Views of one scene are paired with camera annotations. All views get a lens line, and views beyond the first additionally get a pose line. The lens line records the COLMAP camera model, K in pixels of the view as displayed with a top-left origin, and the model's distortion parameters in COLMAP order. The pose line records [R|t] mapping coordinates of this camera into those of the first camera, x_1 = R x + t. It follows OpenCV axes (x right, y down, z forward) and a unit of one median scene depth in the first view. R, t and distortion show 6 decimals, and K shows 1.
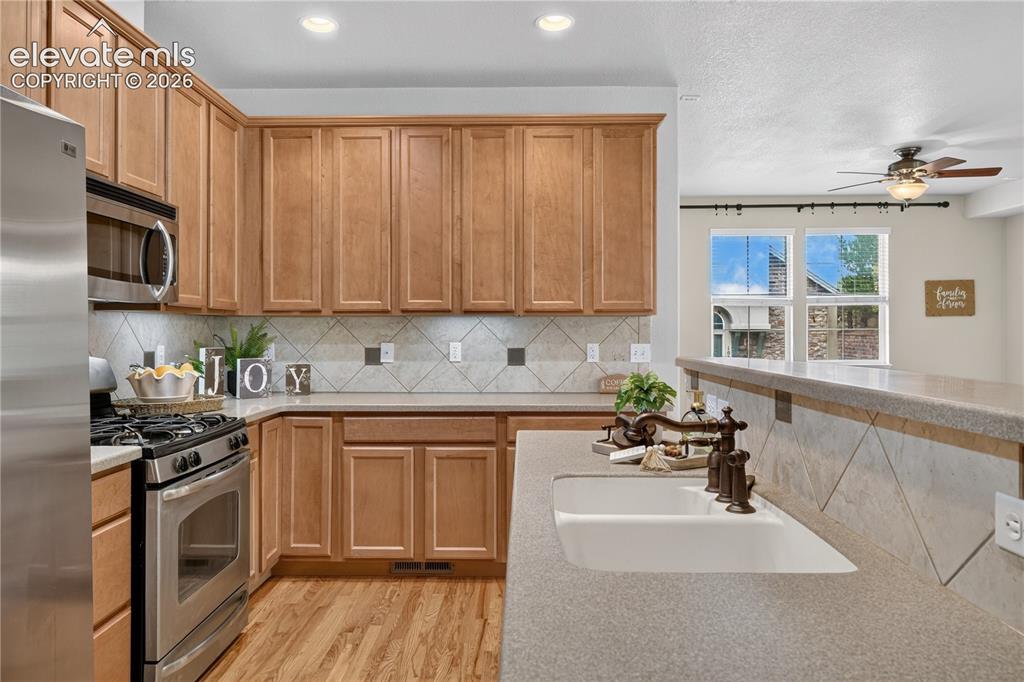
lens RADIAL K [[698.8, 0, 506.8], [0, 698.8, 333.4], [0, 0, 1]] dist [0.001382, -0.000015]
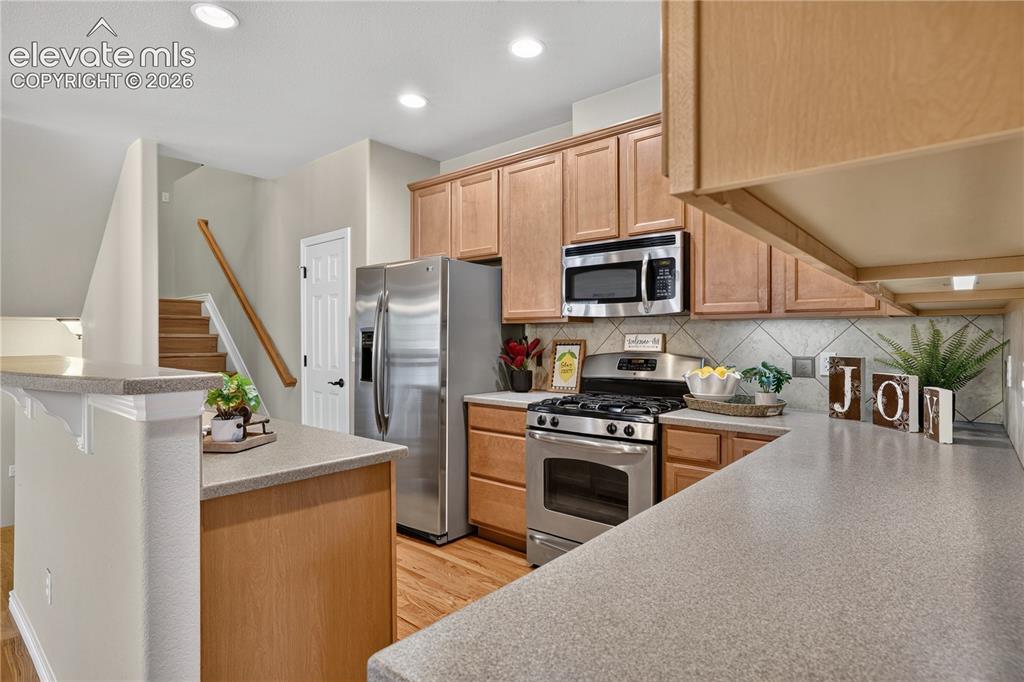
lens RADIAL K [[531.1, 0, 529.7], [0, 531.1, 349.9], [0, 0, 1]] dist [0.000601, 0.000290]
pose [[-0.611963, 0.016095, -0.790722, 0.305758], [-0.003894, 0.999719, 0.023362, -0.000713], [0.790877, 0.017375, -0.611729, 1.037171]]
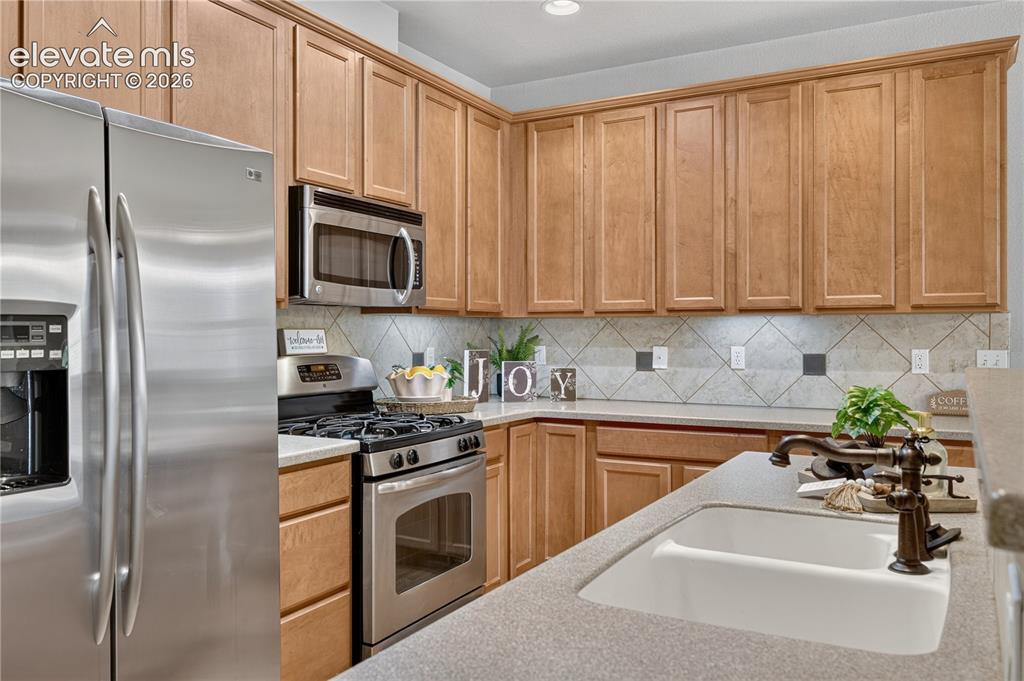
lens RADIAL K [[795.9, 0, 512.0], [0, 795.9, 340.5], [0, 0, 1]] dist [0.006264, -0.004687]
pose [[0.885843, 0.003557, -0.463972, 0.143490], [-0.000828, 0.999981, 0.006085, 0.000100], [0.463985, -0.005006, 0.885829, 0.015446]]
